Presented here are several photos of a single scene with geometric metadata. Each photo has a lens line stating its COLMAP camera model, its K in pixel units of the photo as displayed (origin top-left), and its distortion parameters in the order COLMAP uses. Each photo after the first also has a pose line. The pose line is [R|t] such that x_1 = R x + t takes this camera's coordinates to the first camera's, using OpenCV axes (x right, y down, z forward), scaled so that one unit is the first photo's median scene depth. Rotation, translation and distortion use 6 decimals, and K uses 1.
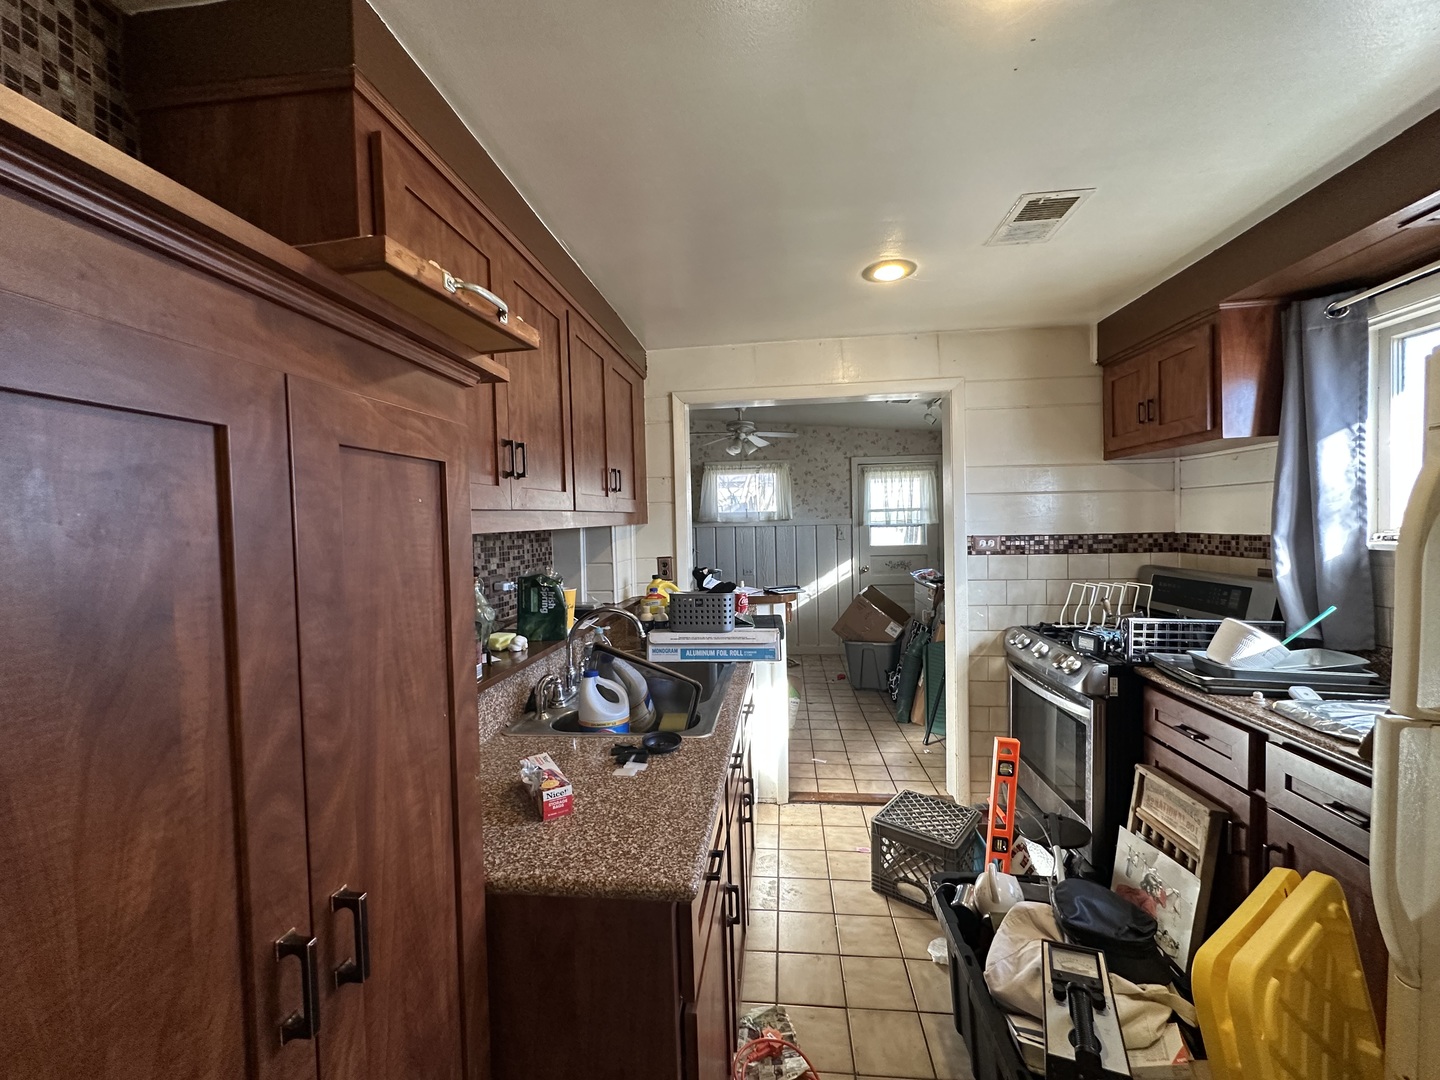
lens RADIAL K [[572.6, 0, 720.0], [0, 572.6, 540.0], [0, 0, 1]] dist [-0.002811, -0.000046]
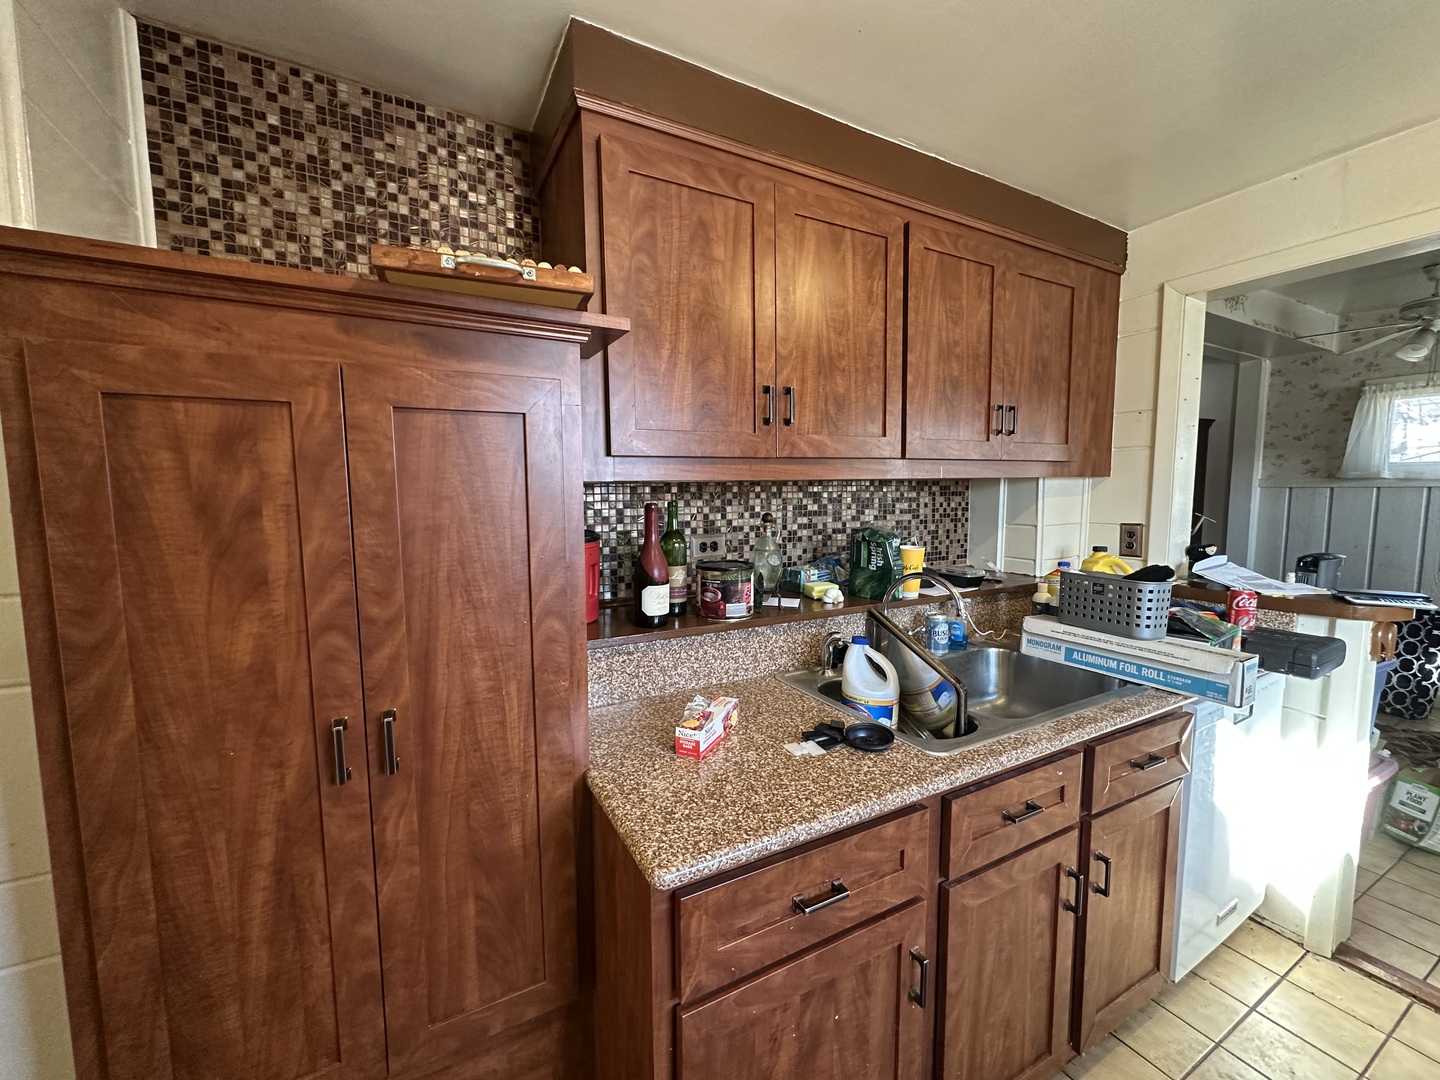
lens RADIAL K [[572.6, 0, 720.0], [0, 572.6, 540.0], [0, 0, 1]] dist [-0.002811, -0.000046]
pose [[0.573045, 0.093874, -0.814129, 0.485241], [-0.032234, 0.995231, 0.092068, 0.002263], [0.818889, -0.026516, 0.573338, 0.417135]]
